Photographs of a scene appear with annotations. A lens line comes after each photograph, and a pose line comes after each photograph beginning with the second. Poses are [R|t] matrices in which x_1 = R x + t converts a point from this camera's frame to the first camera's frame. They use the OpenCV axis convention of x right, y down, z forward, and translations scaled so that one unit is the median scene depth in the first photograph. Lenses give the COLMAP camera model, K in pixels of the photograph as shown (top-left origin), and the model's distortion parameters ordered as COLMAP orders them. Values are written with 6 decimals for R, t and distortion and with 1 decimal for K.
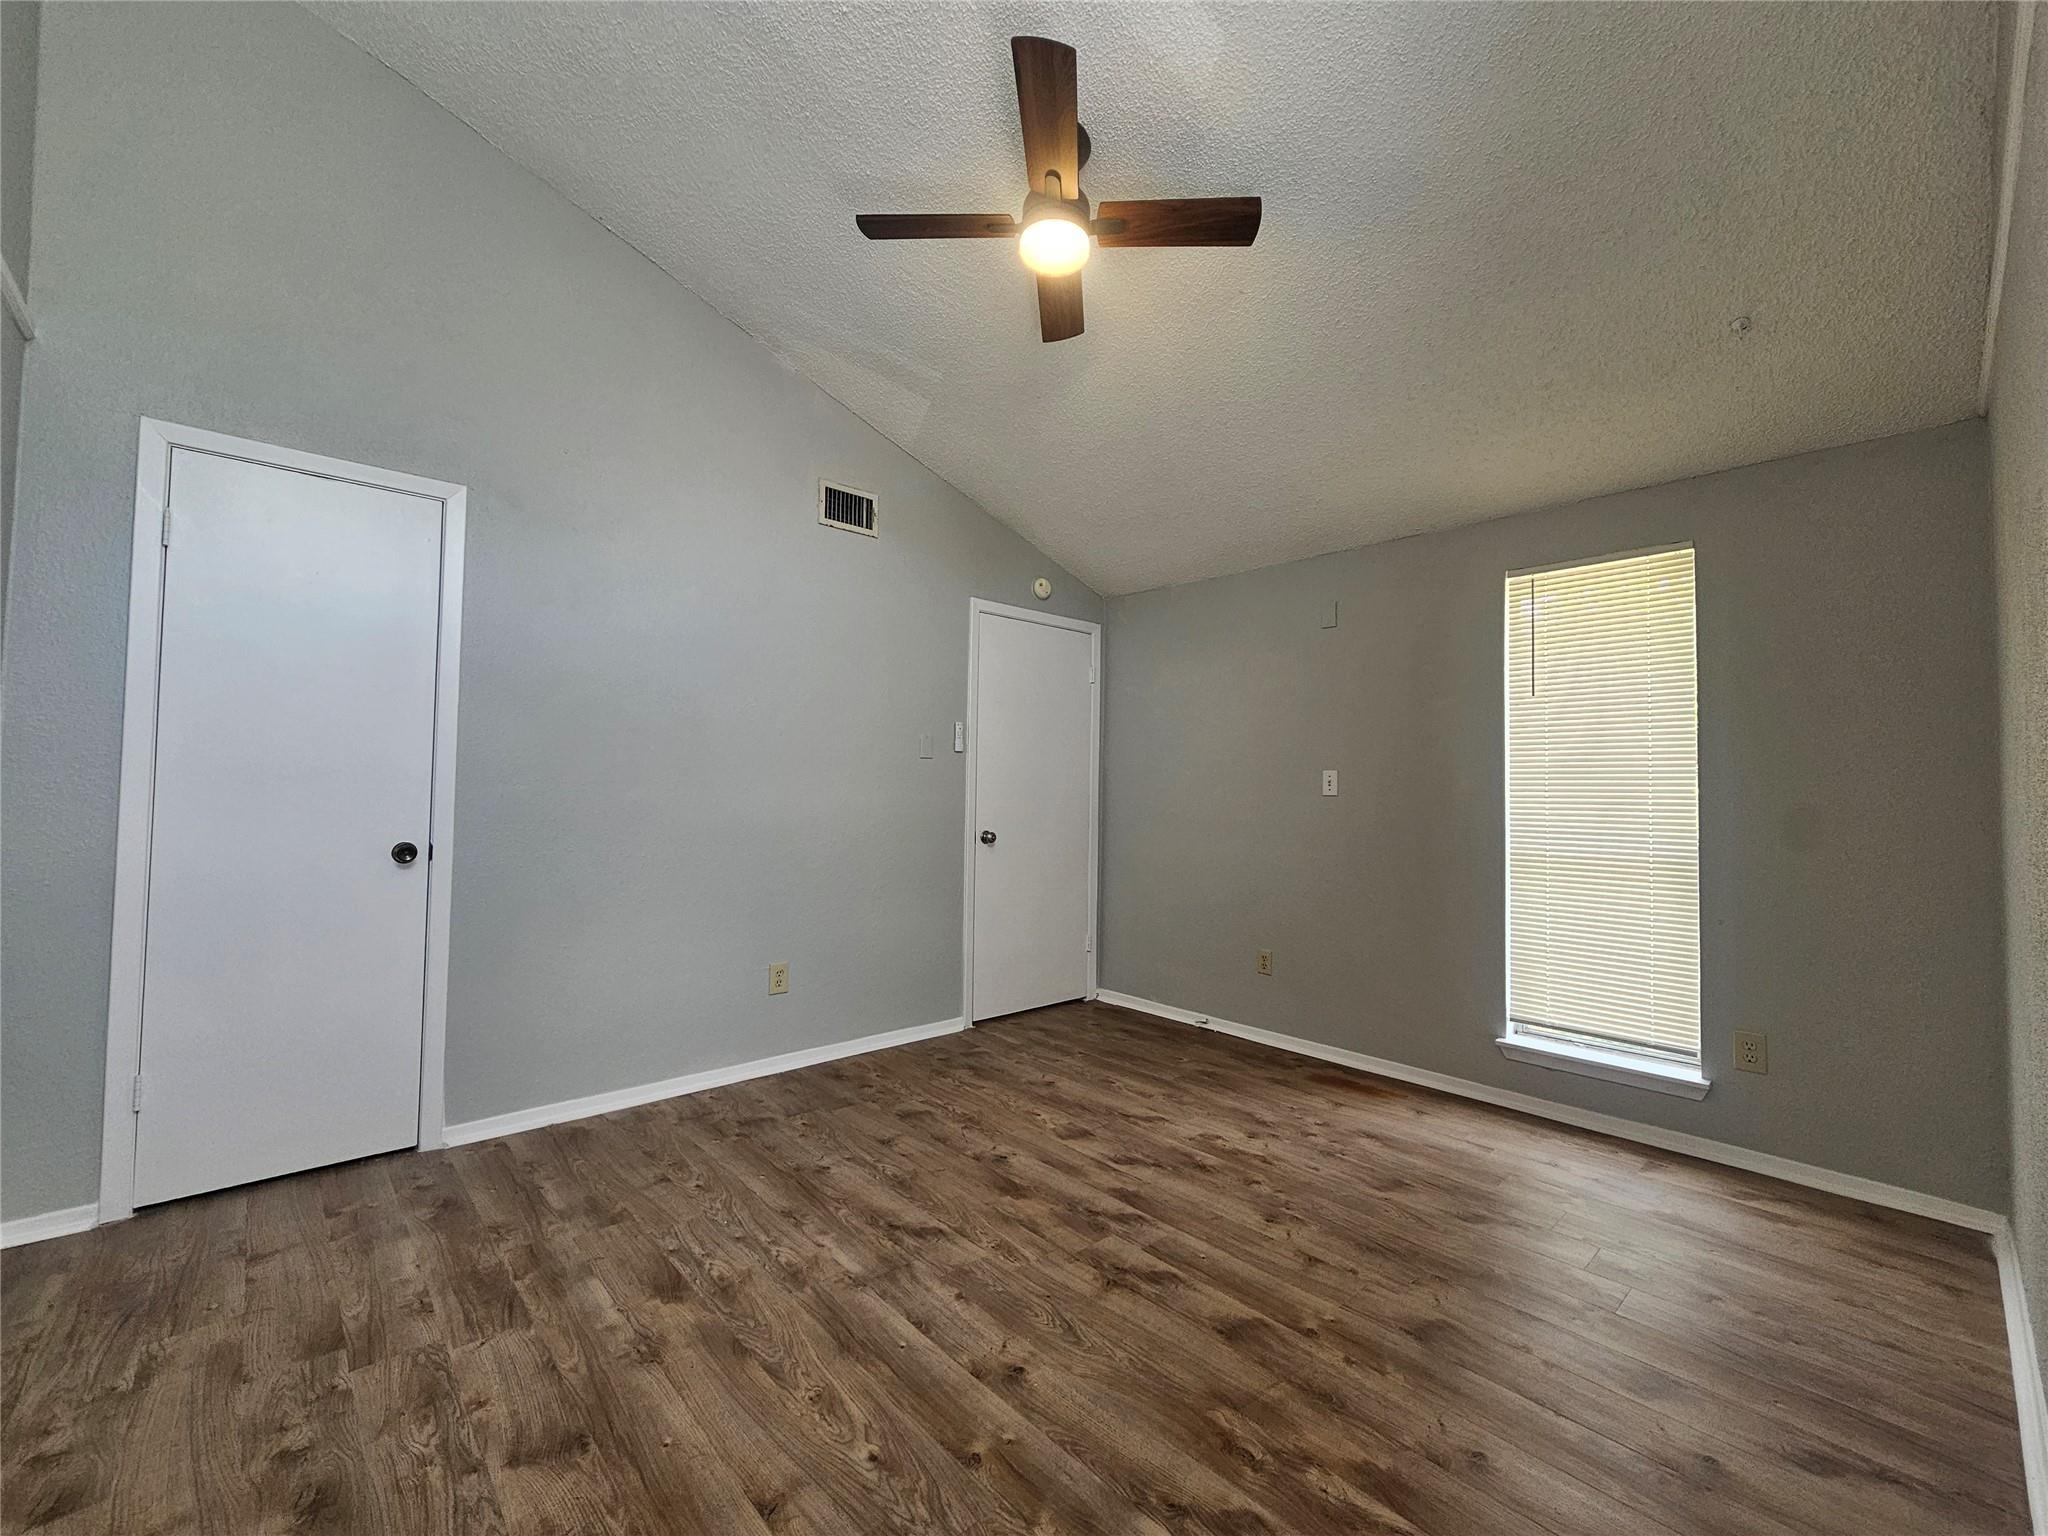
lens RADIAL K [[841.3, 0, 1024.1], [0, 841.3, 764.8], [0, 0, 1]] dist [-0.002532, 0.000147]
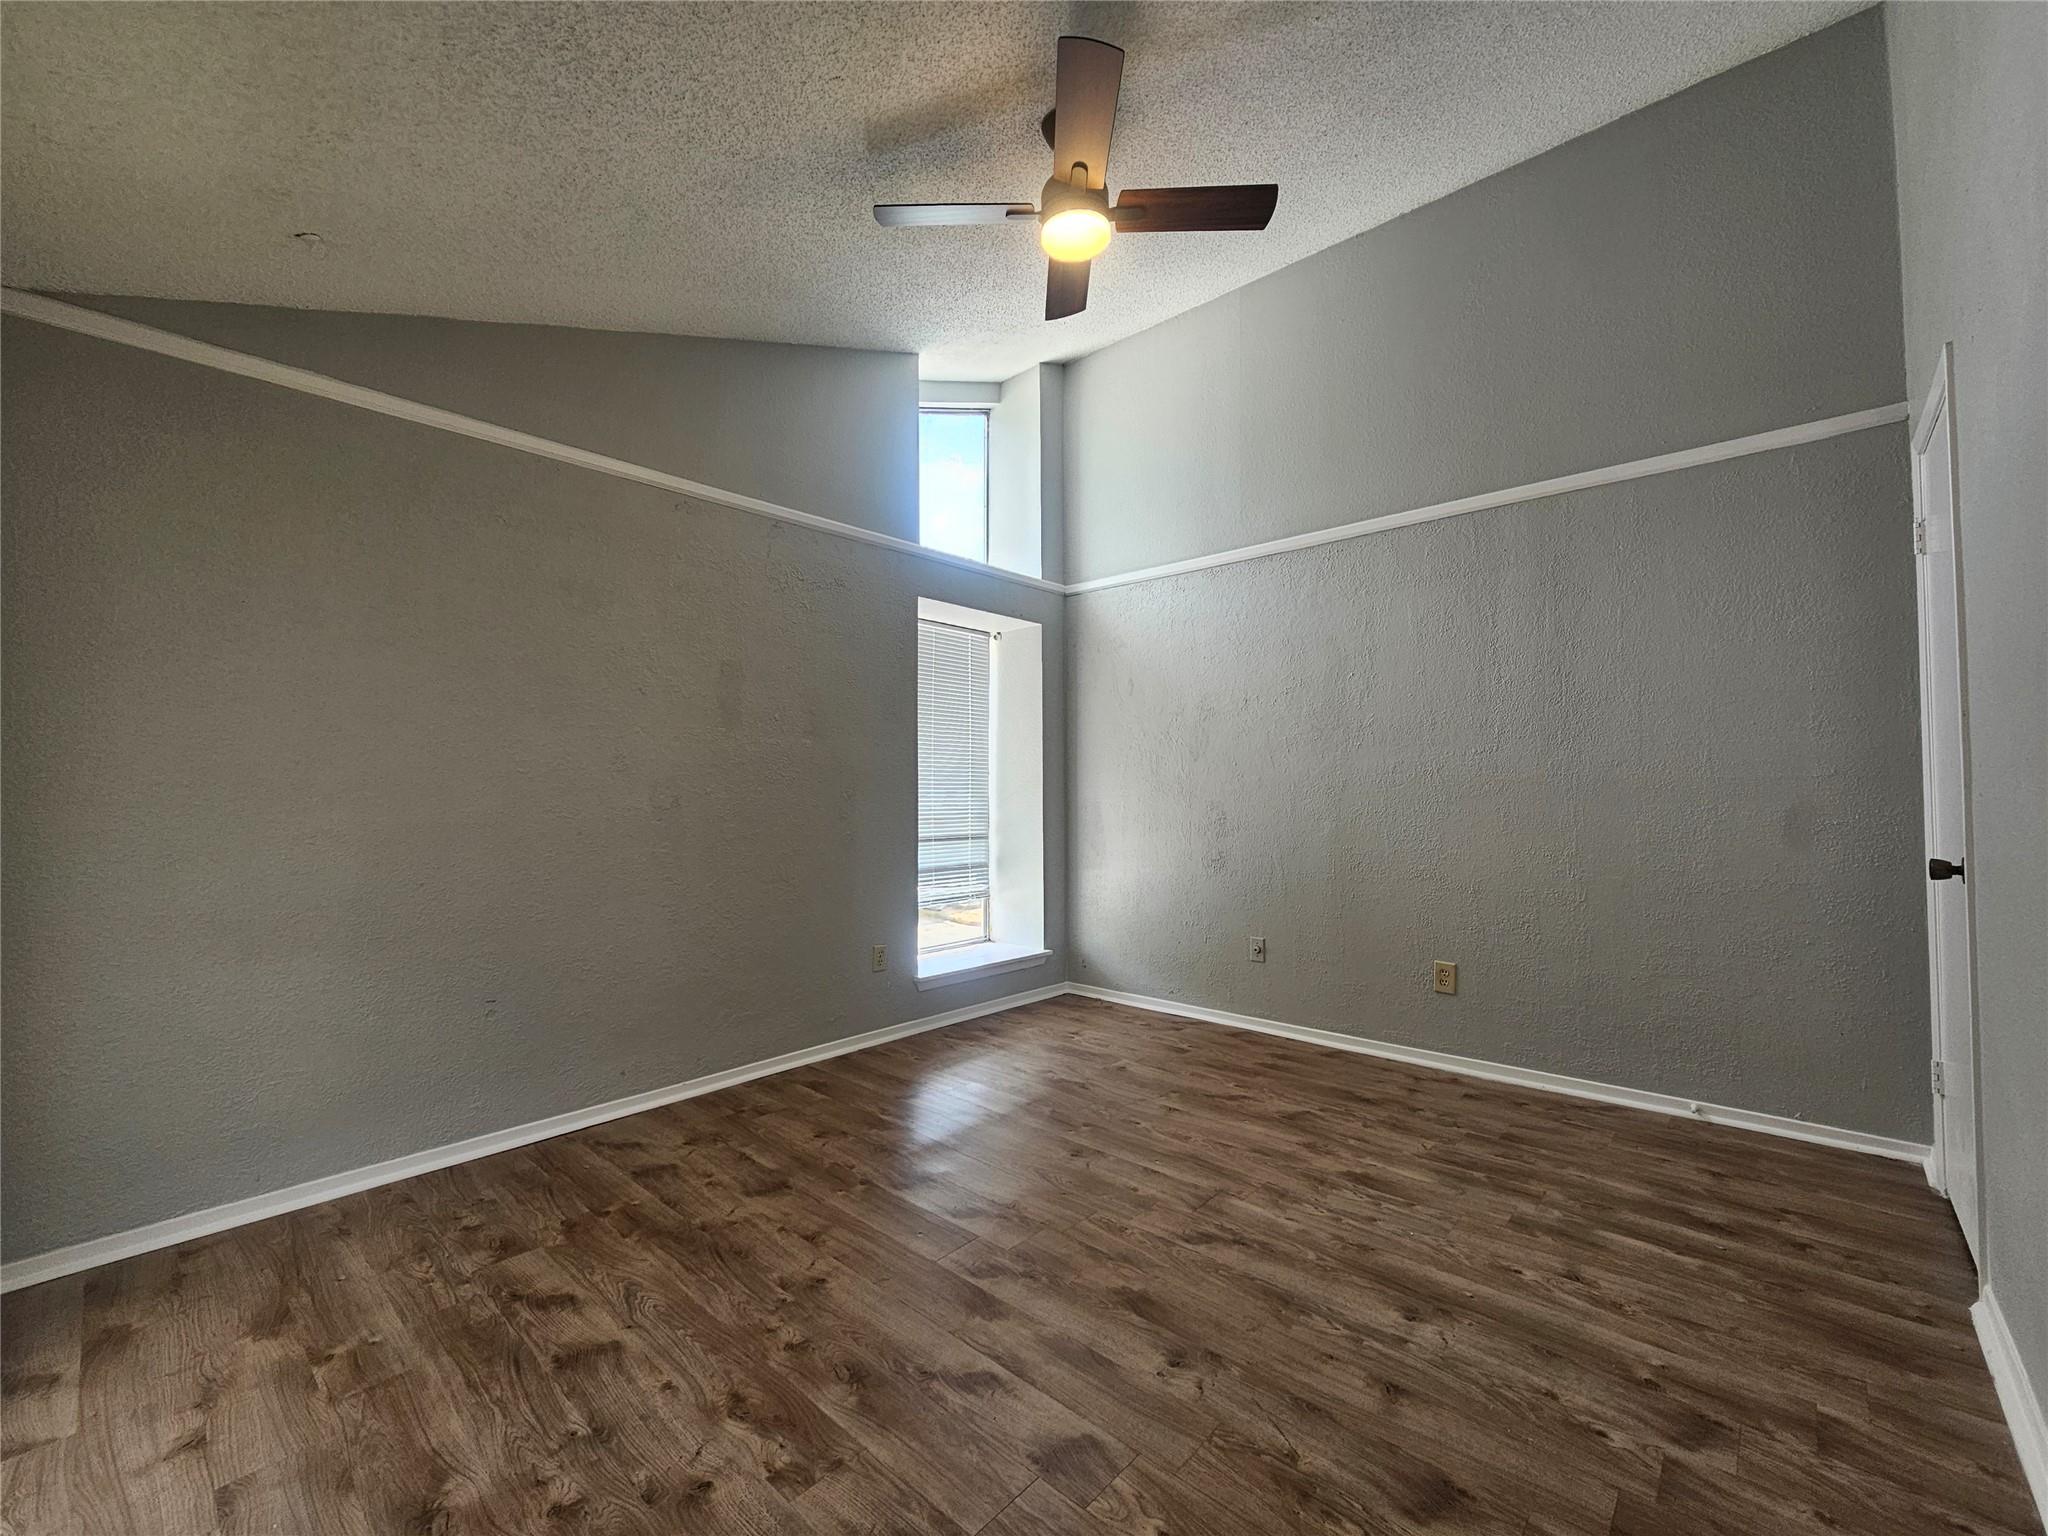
lens RADIAL K [[841.3, 0, 1022.6], [0, 841.3, 762.9], [0, 0, 1]] dist [-0.002532, 0.000147]
pose [[-0.996108, -0.016009, -0.086672, 0.174057], [-0.010396, 0.997843, -0.064824, 0.076707], [0.087523, -0.063671, -0.994126, 1.920797]]
